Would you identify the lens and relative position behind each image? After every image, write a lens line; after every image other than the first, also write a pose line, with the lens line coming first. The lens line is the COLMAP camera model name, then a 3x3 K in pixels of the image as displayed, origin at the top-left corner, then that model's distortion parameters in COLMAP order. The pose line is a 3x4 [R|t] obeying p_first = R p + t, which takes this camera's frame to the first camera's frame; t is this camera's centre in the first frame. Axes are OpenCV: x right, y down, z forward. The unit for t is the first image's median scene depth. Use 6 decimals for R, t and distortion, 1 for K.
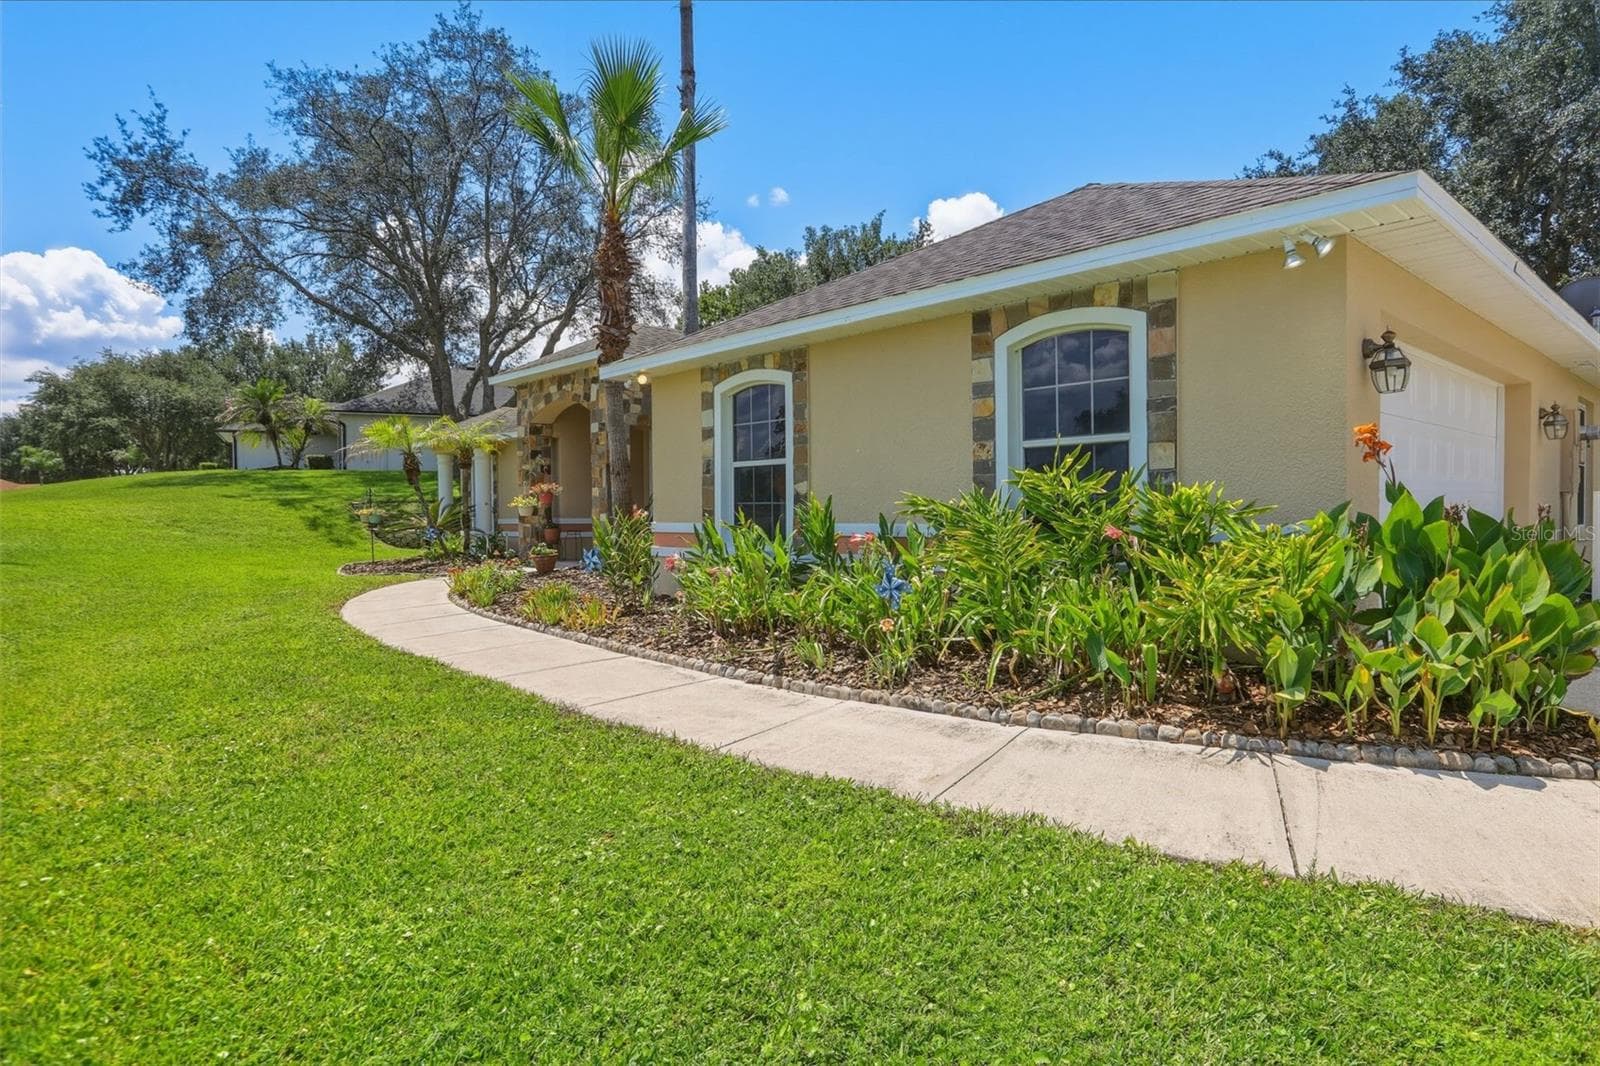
lens RADIAL K [[908.9, 0, 783.7], [0, 908.9, 521.1], [0, 0, 1]] dist [-0.038429, 0.001939]
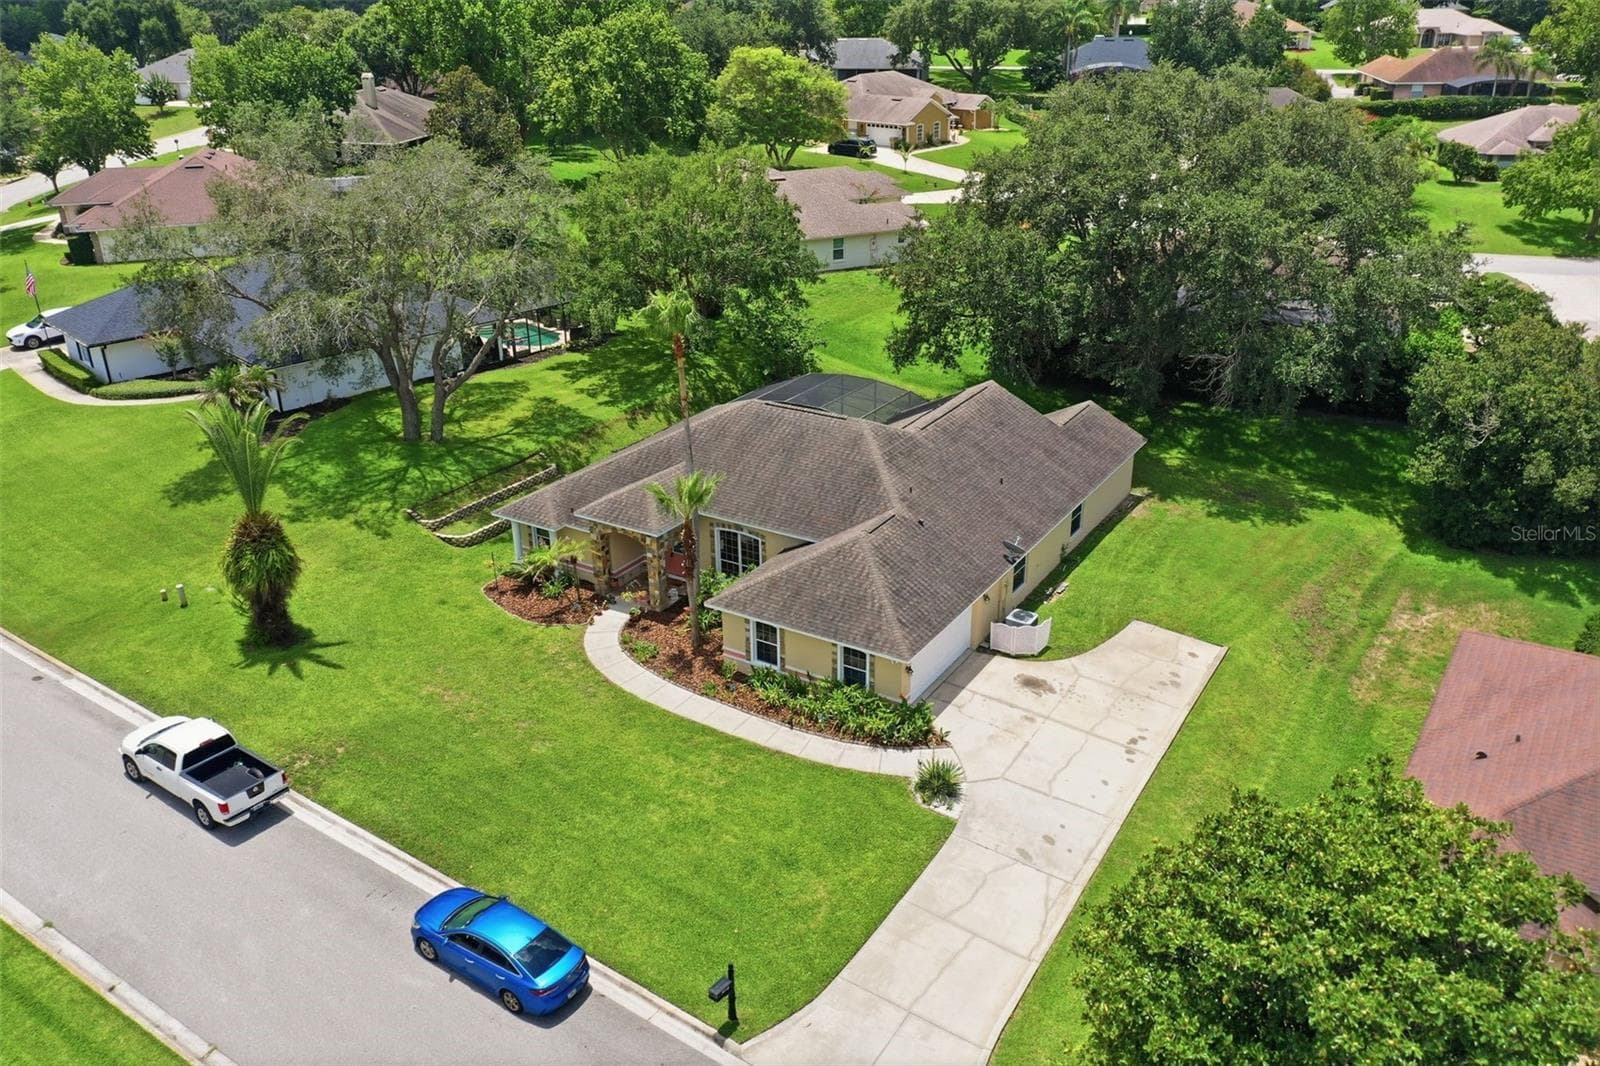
lens RADIAL K [[1262.8, 0, 800.1], [0, 1262.8, 527.5], [0, 0, 1]] dist [0.012351, 0.003146]
pose [[0.962270, -0.115475, 0.246377, -0.989493], [0.009275, 0.918874, 0.394443, -2.252413], [-0.271938, -0.377275, 0.885276, -2.969594]]
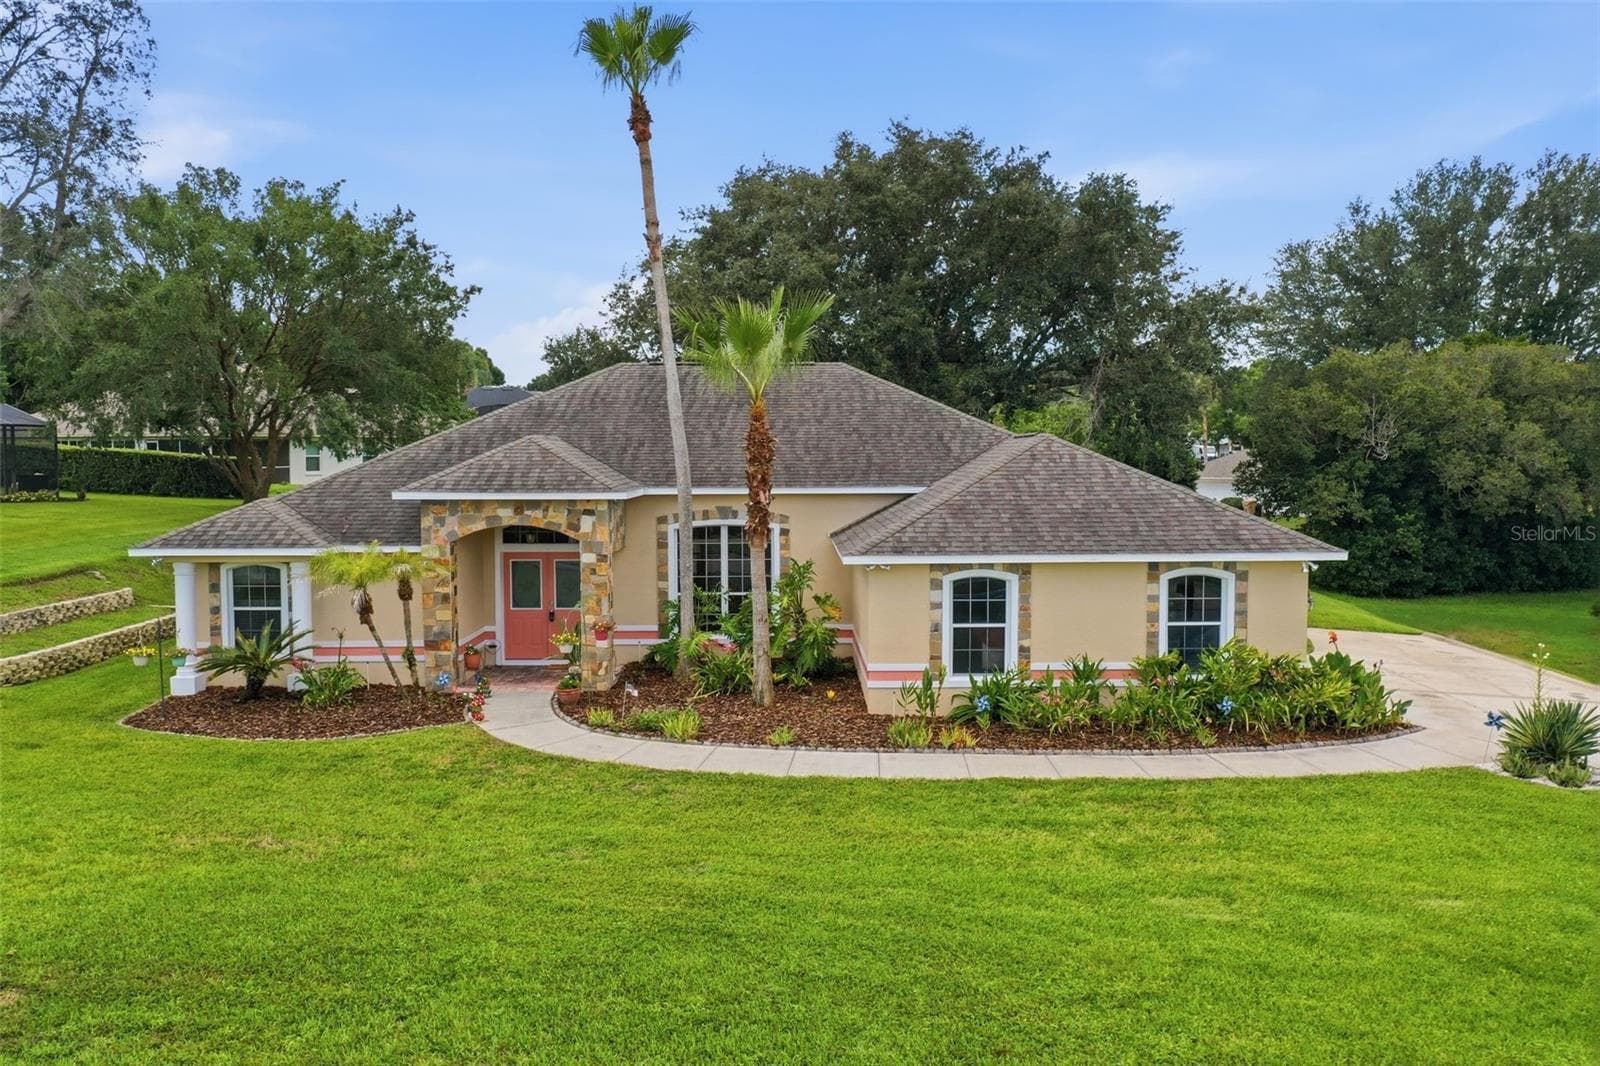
lens RADIAL K [[1262.8, 0, 797.9], [0, 1262.8, 534.7], [0, 0, 1]] dist [0.012351, 0.003146]
pose [[0.661186, -0.045638, 0.748832, -1.835230], [0.006055, 0.998440, 0.055504, -0.337542], [-0.750197, -0.032164, 0.660431, -0.222179]]
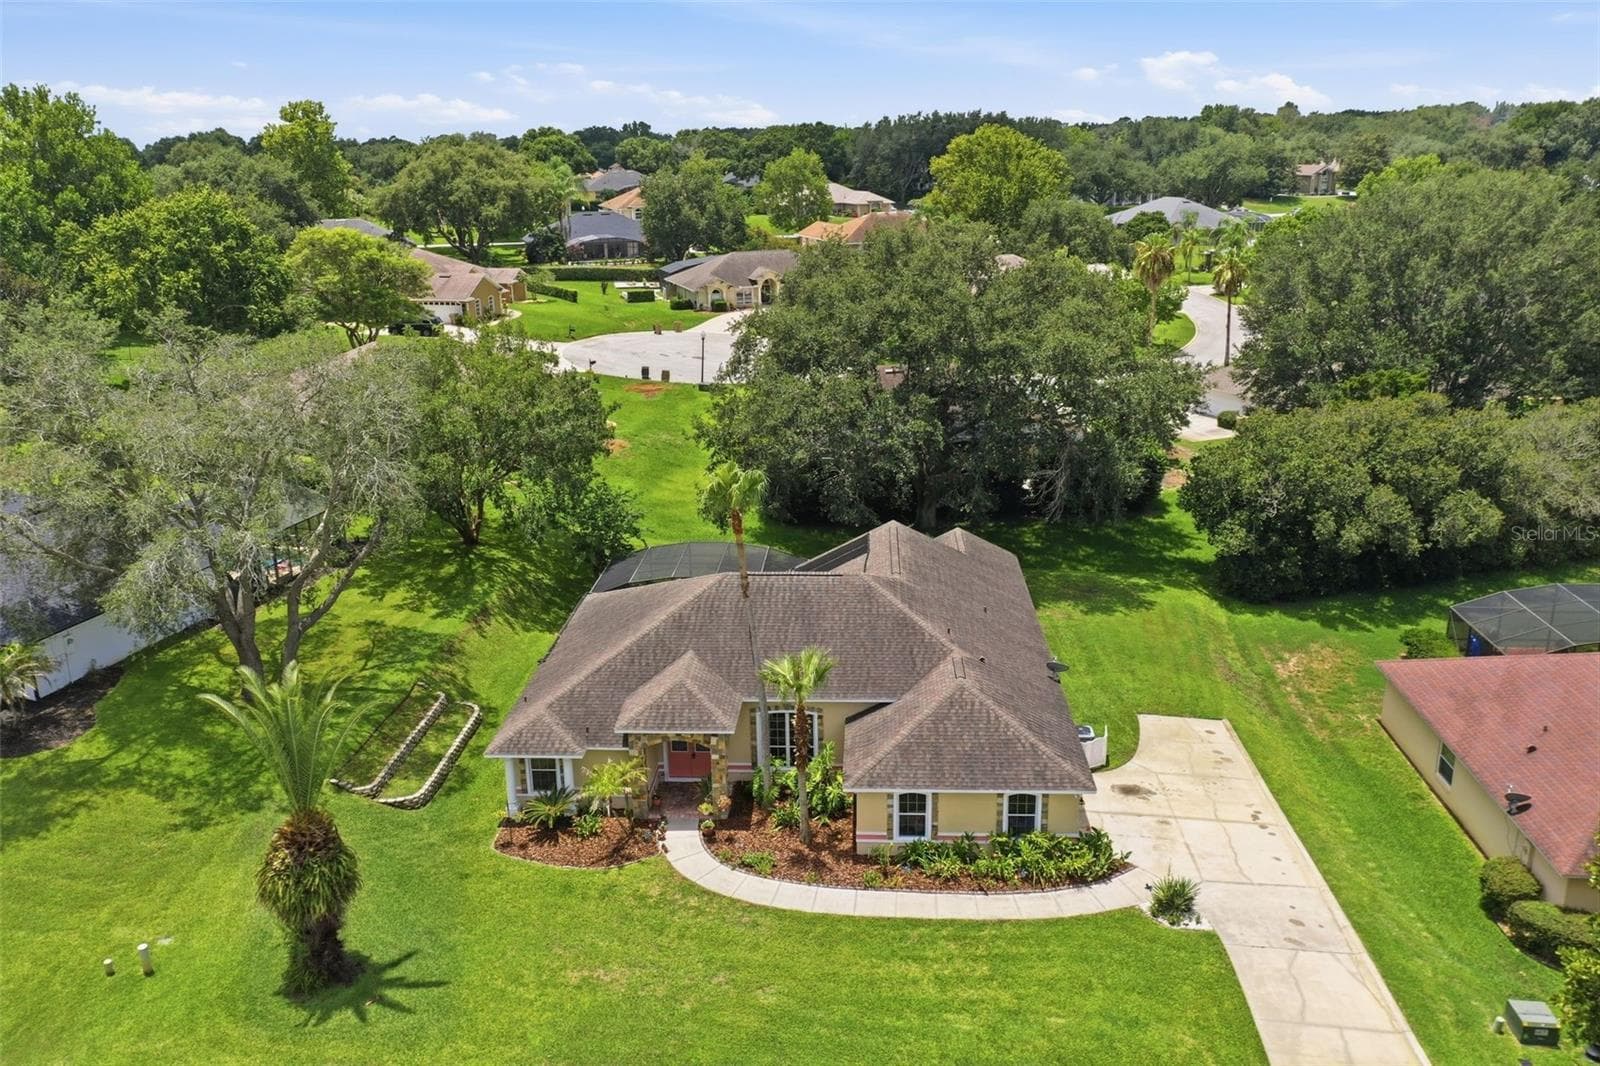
lens RADIAL K [[1262.8, 0, 799.5], [0, 1262.8, 535.5], [0, 0, 1]] dist [0.012351, 0.003146]
pose [[0.710441, -0.213875, 0.670471, -2.972990], [0.019560, 0.958335, 0.284976, -2.199164], [-0.703485, -0.189344, 0.685024, -1.527847]]
